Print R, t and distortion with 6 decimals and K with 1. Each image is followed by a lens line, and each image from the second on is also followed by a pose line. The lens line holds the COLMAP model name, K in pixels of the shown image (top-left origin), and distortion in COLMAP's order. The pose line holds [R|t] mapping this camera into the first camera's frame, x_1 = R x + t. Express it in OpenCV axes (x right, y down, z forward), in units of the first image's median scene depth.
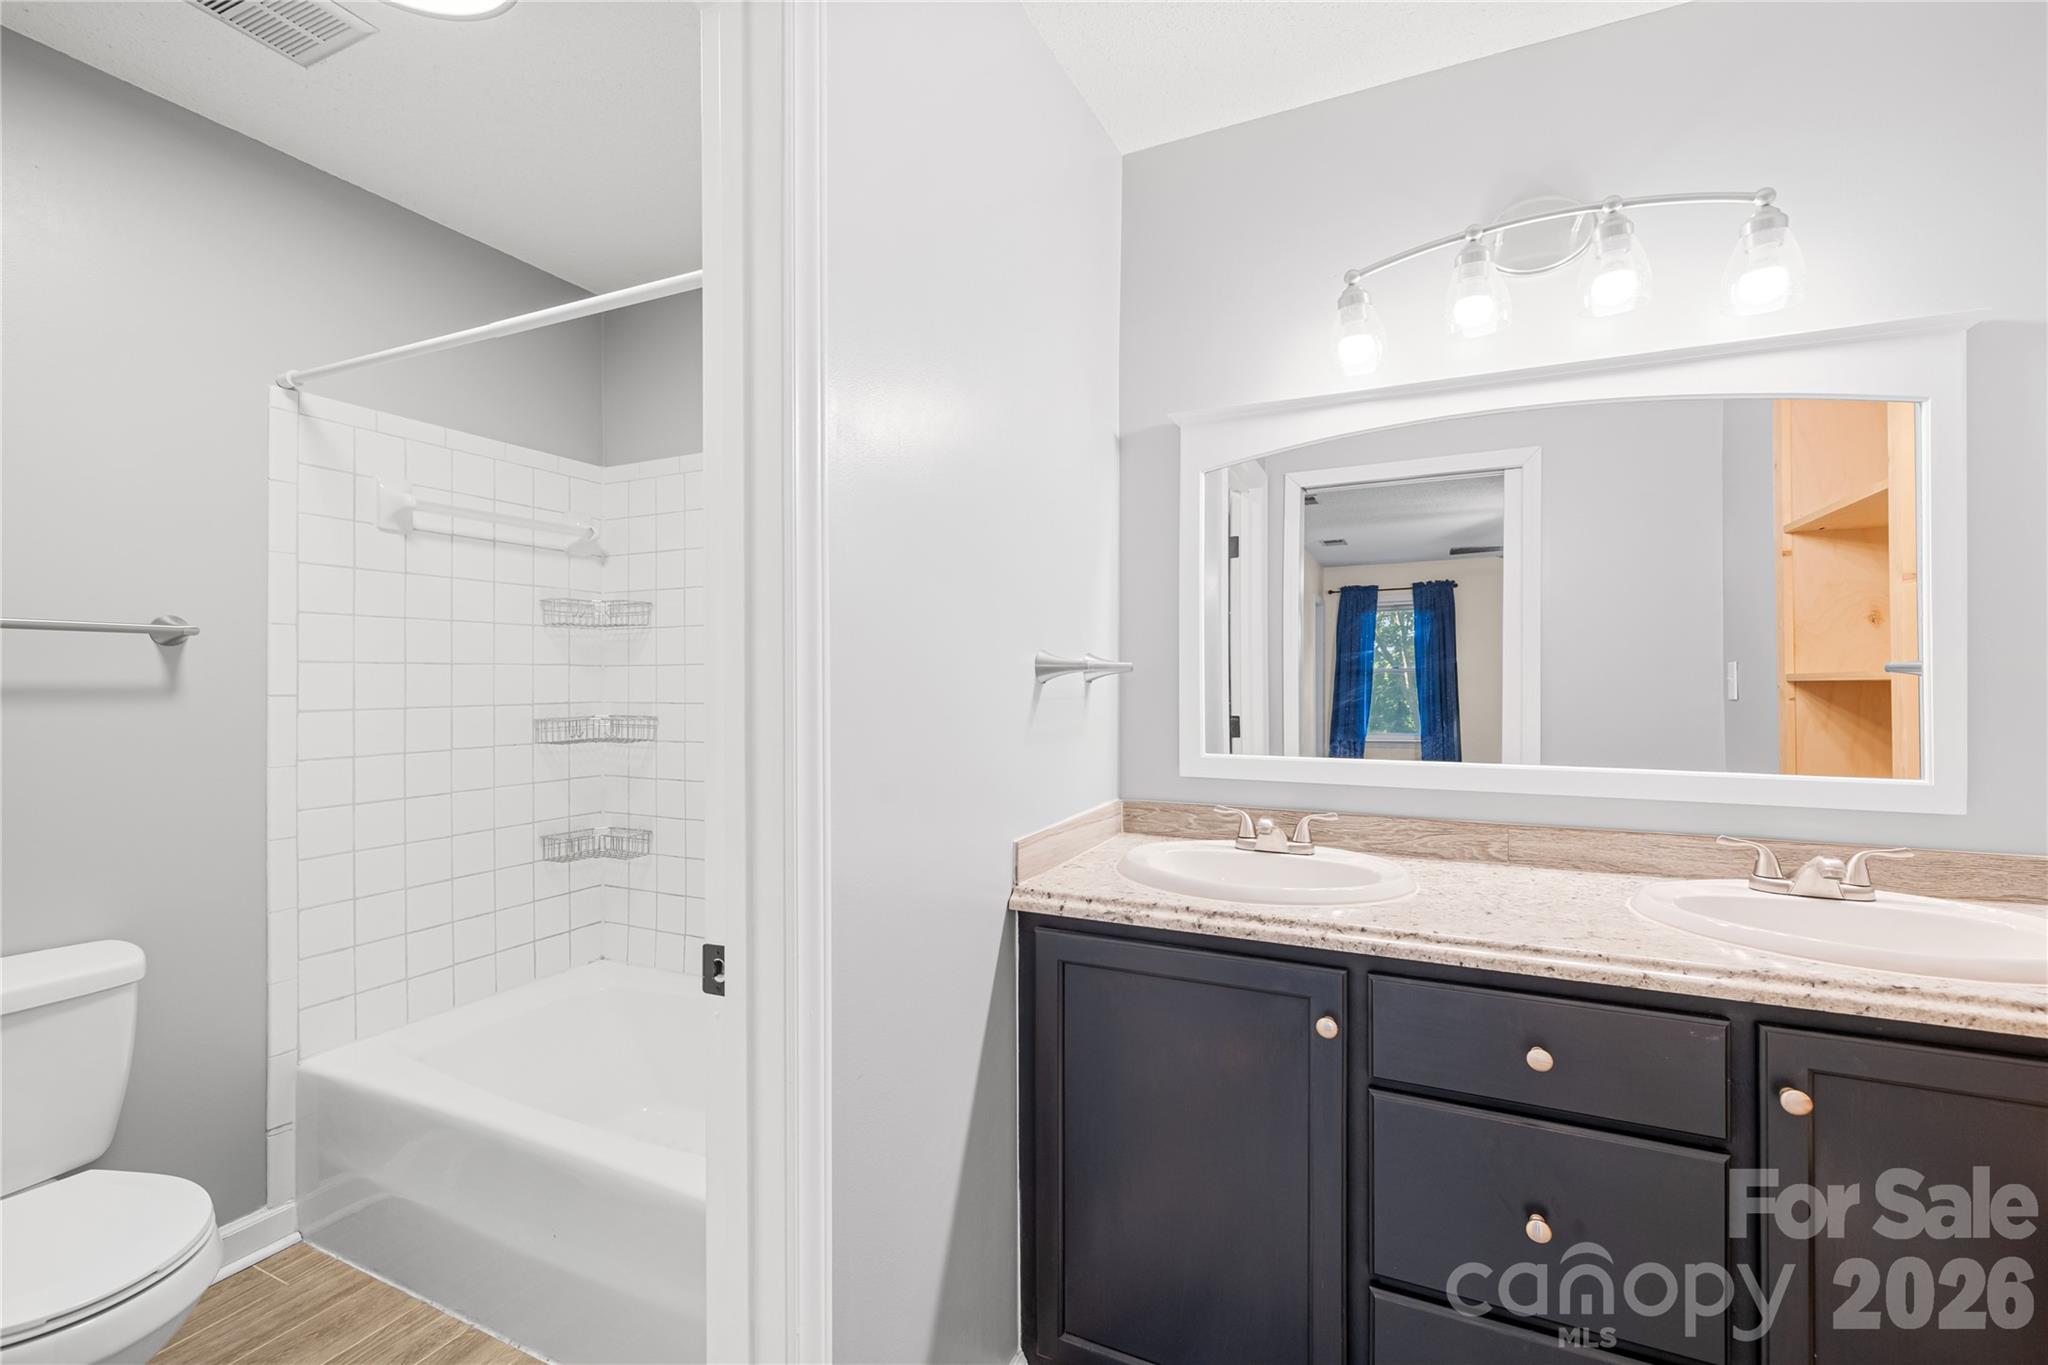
lens RADIAL K [[858.1, 0, 1026.6], [0, 858.1, 675.4], [0, 0, 1]] dist [0.002321, 0.000161]
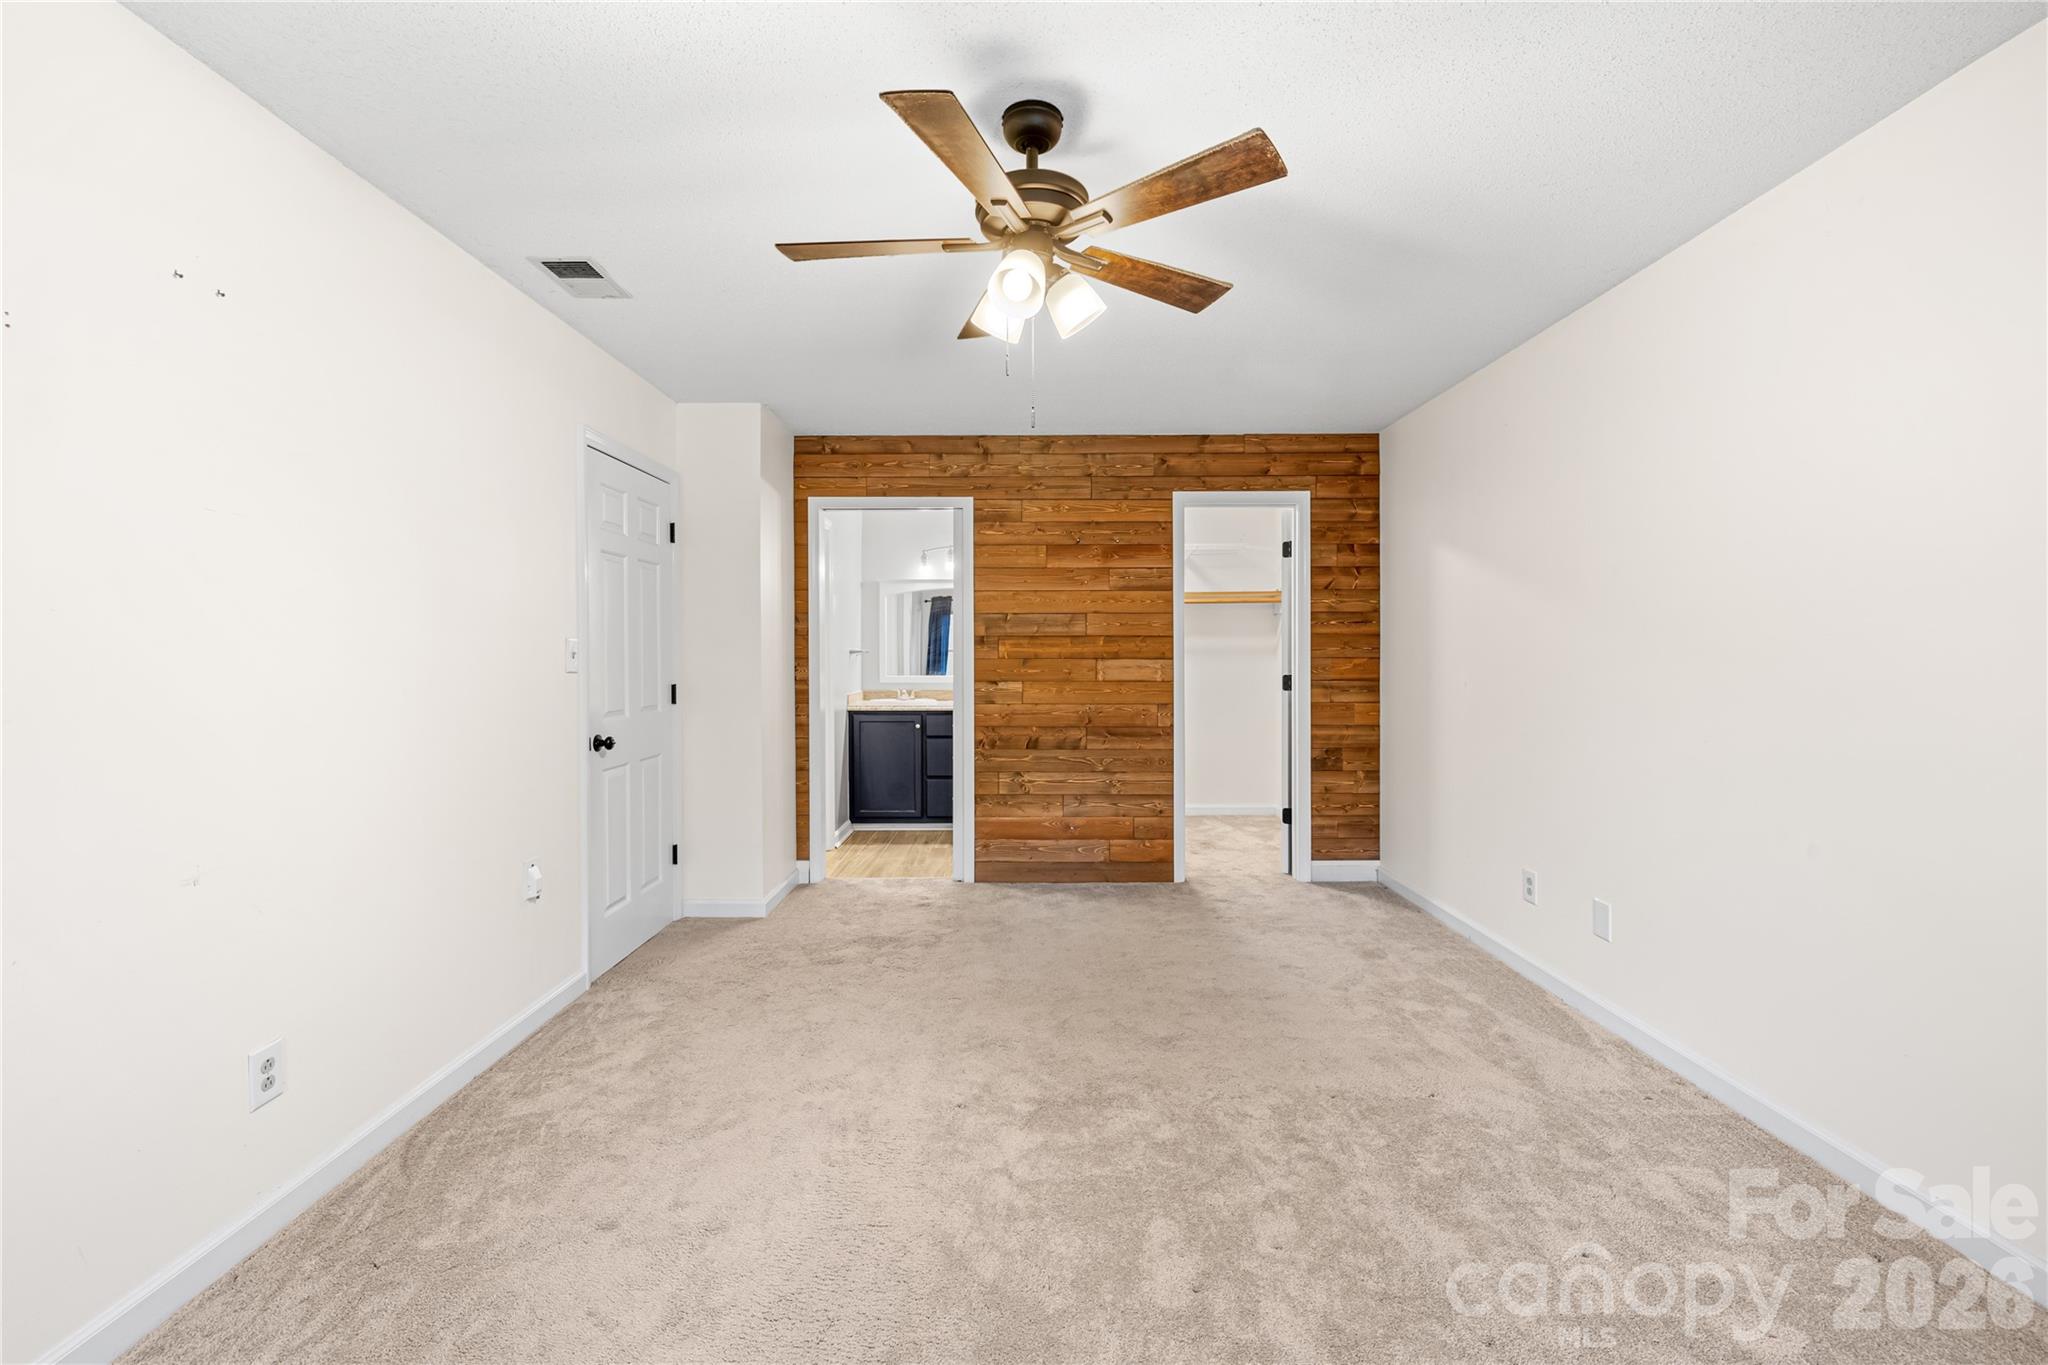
lens RADIAL K [[858.1, 0, 1026.6], [0, 858.1, 675.4], [0, 0, 1]] dist [0.002321, 0.000161]
pose [[0.900512, -0.006834, 0.434778, -0.924718], [-0.007507, 0.999483, 0.031260, -0.029314], [-0.434767, -0.031414, 0.899995, -2.781873]]
